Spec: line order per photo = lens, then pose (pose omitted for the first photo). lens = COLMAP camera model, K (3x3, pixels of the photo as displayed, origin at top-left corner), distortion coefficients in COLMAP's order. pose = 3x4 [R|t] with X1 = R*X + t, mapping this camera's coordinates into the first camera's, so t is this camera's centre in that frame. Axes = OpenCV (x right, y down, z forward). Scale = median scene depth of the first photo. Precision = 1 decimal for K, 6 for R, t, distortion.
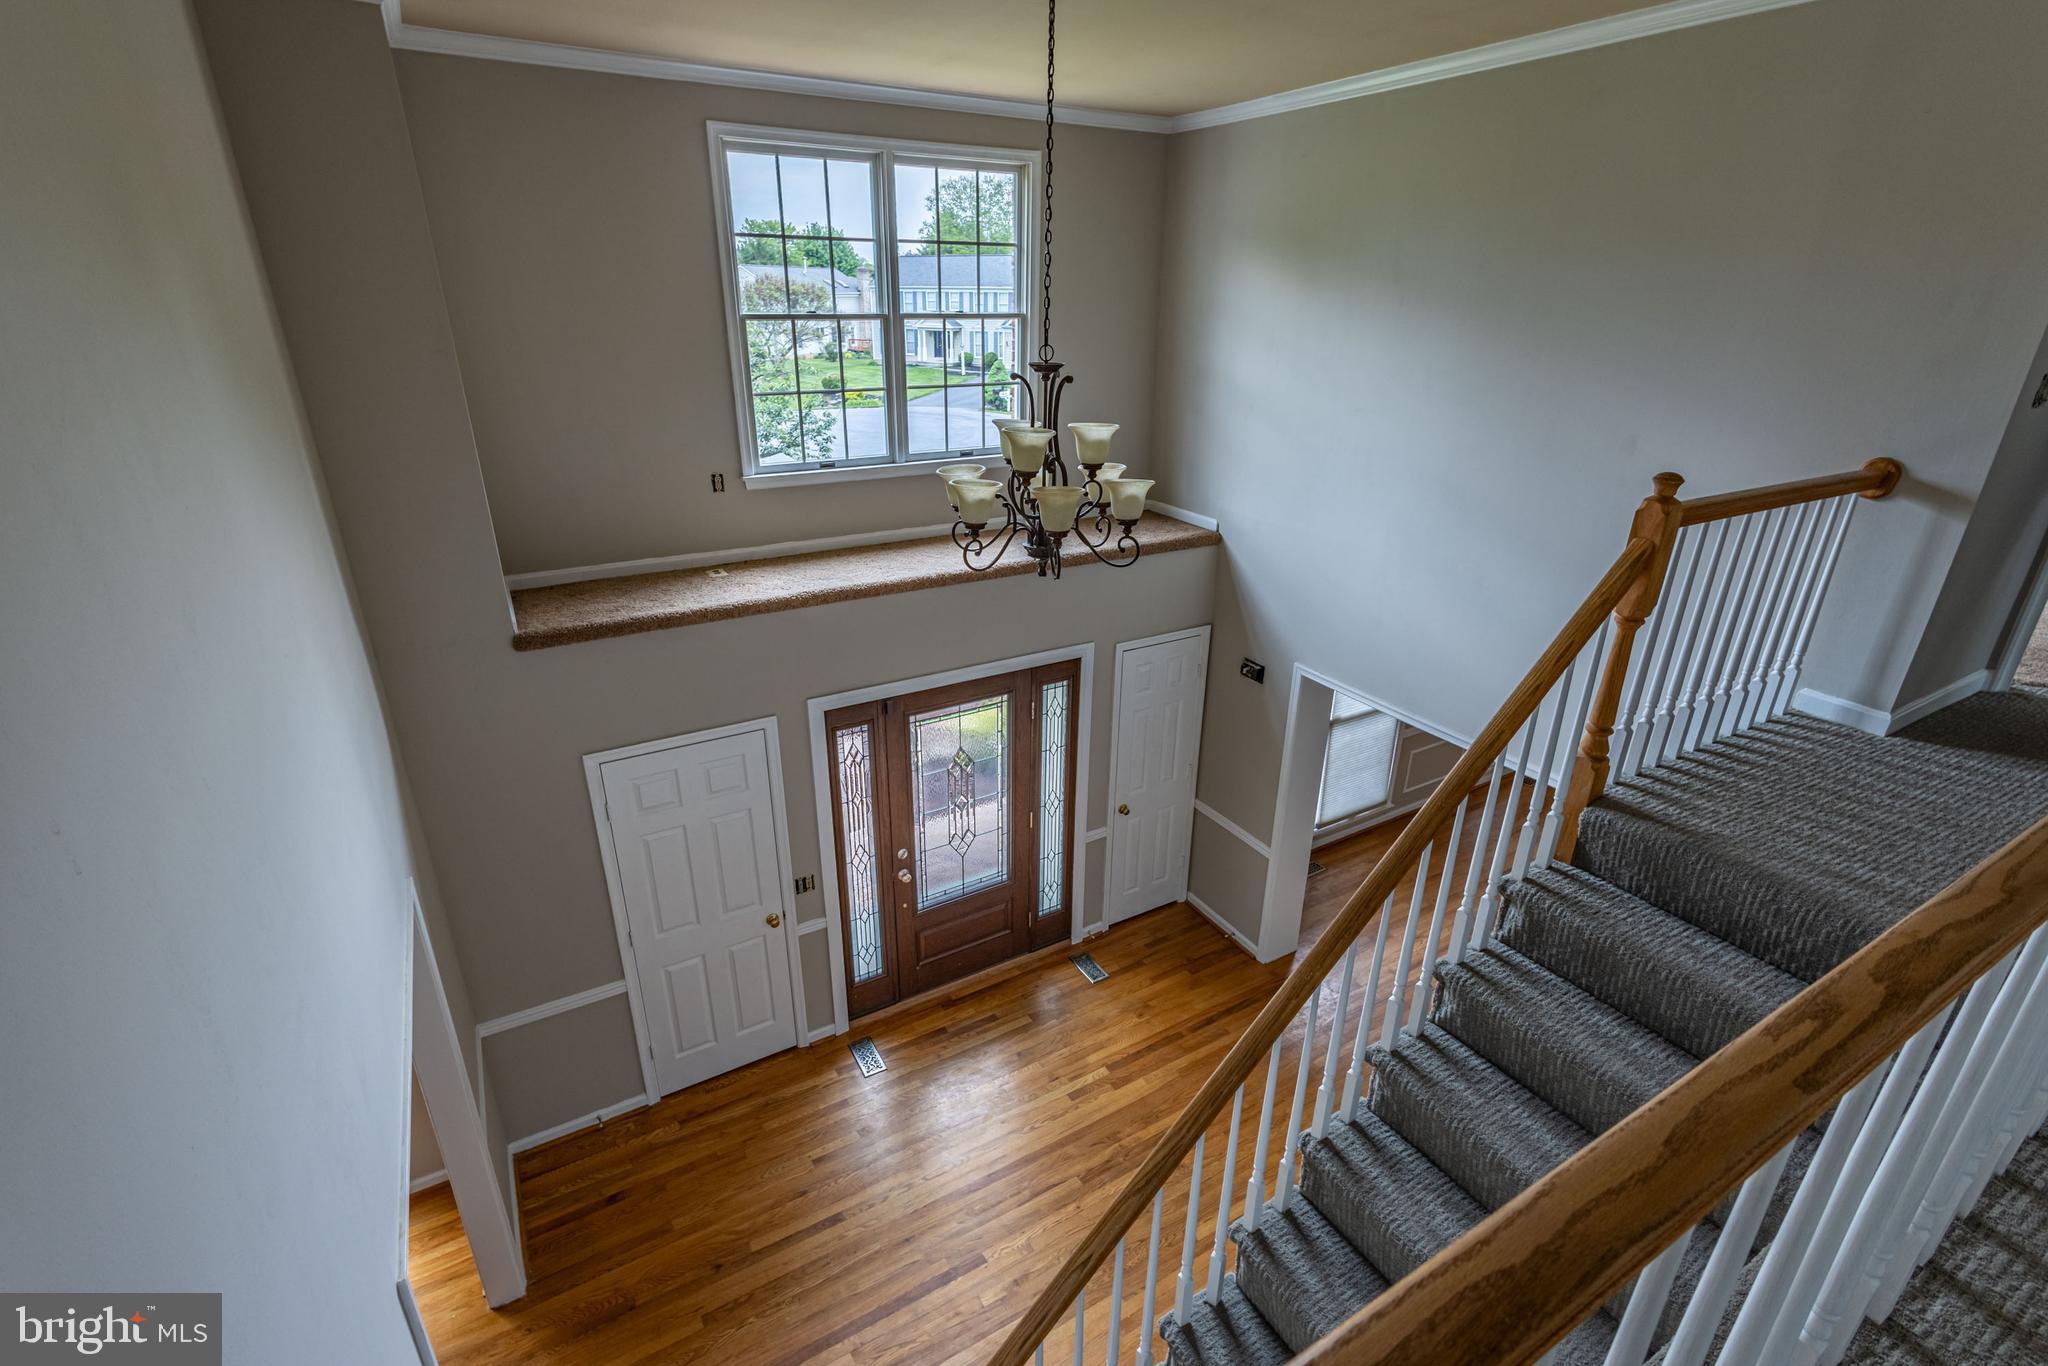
lens RADIAL K [[945.1, 0, 1027.4], [0, 945.1, 683.3], [0, 0, 1]] dist [0.021441, -0.000373]
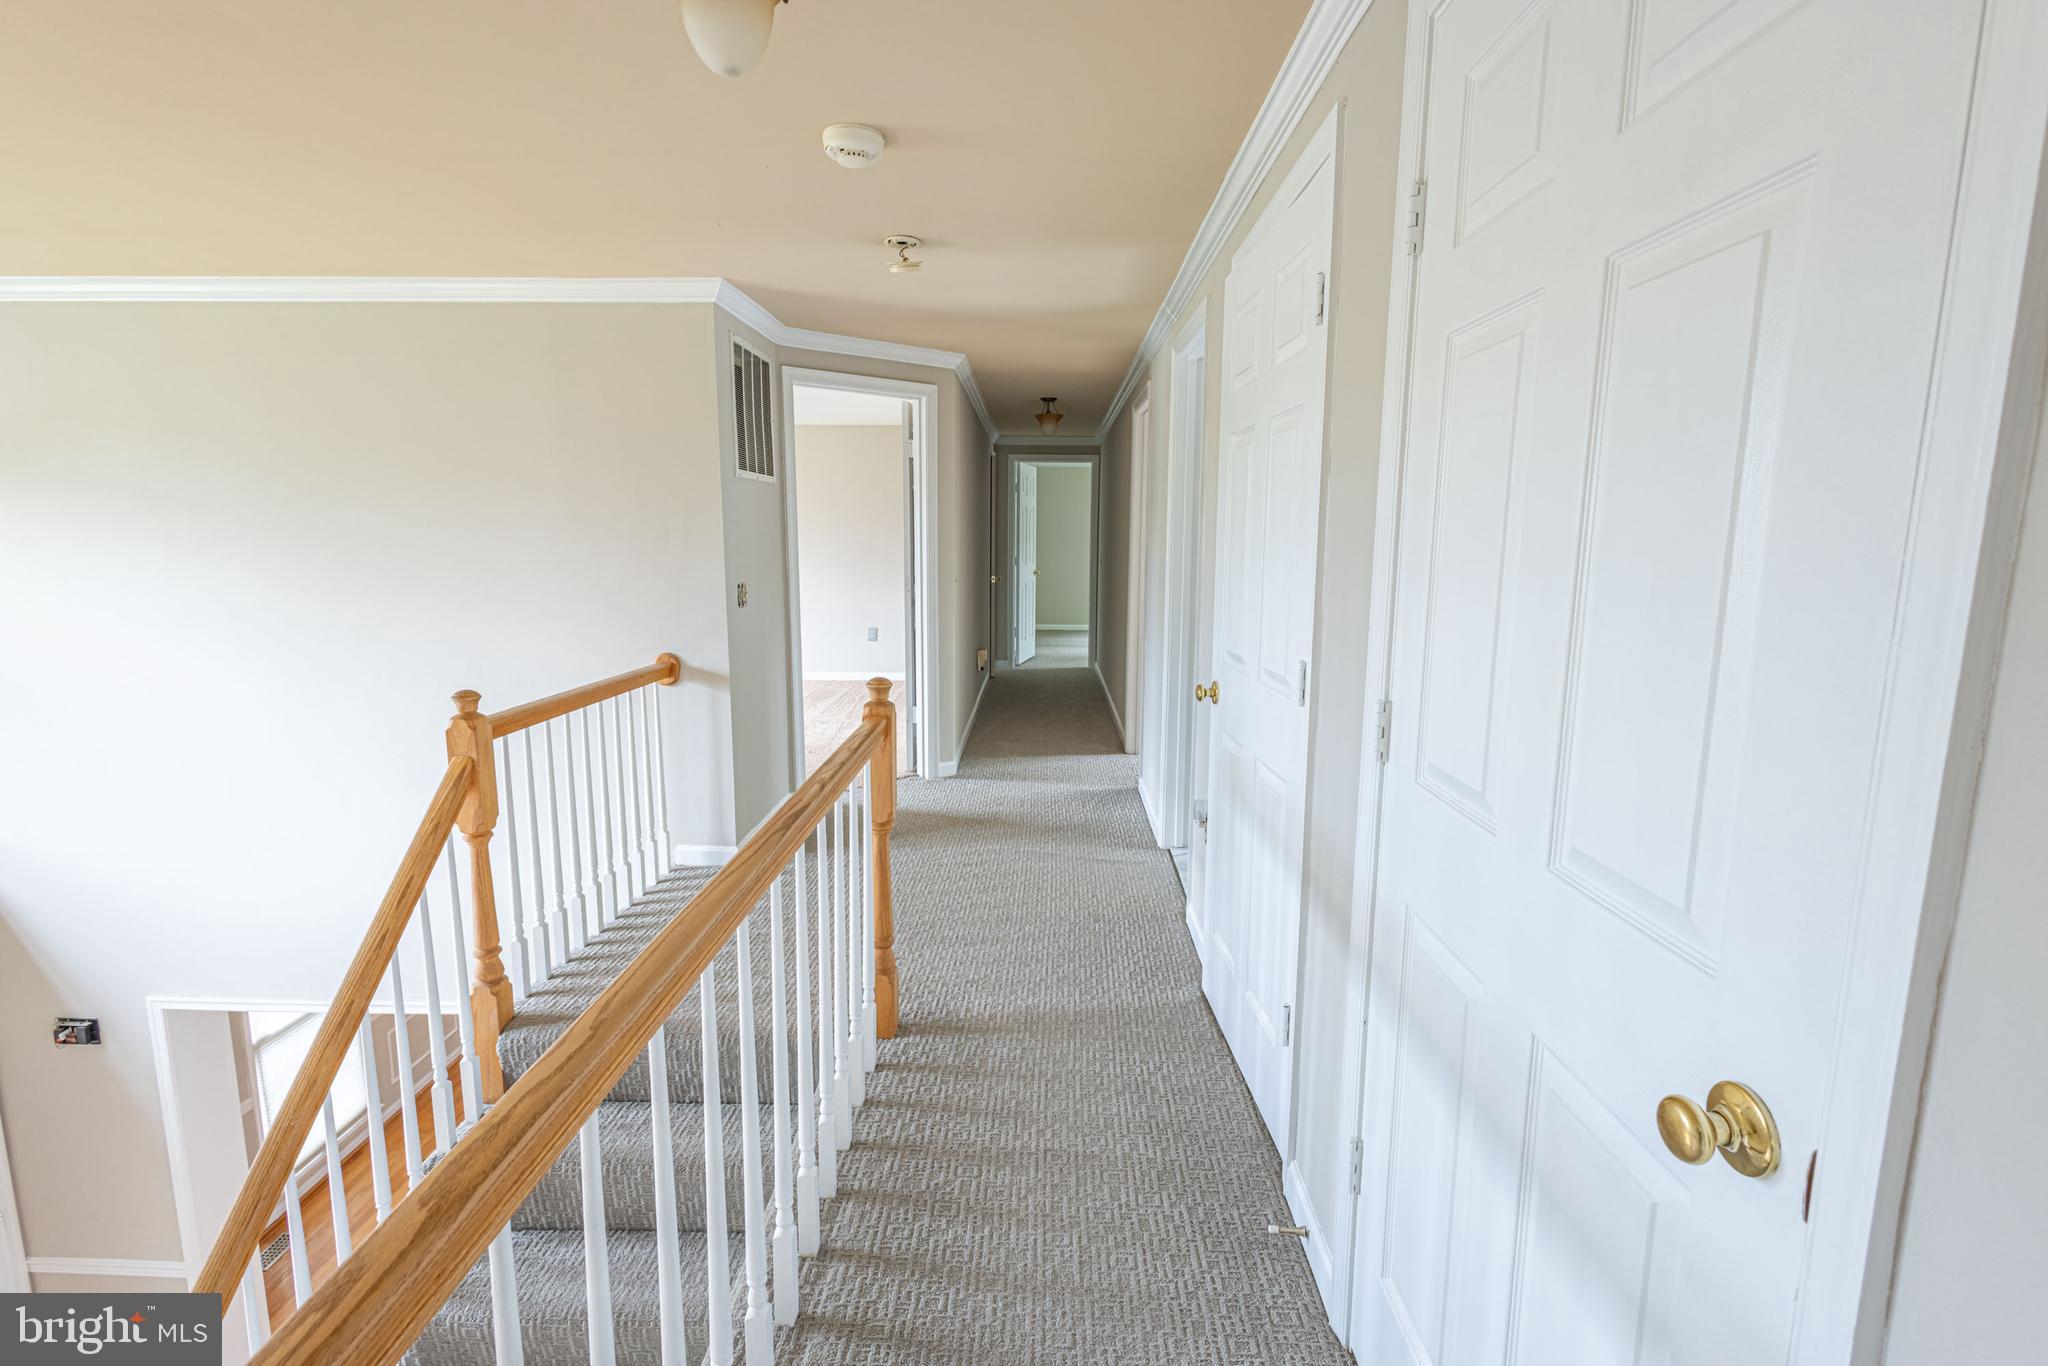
lens RADIAL K [[945.1, 0, 1020.8], [0, 945.1, 685.2], [0, 0, 1]] dist [0.021441, -0.000373]
pose [[0.542090, -0.144007, 0.827889, 0.122311], [0.326768, 0.943792, -0.049795, 0.016747], [-0.774184, 0.297521, 0.558678, -0.029108]]
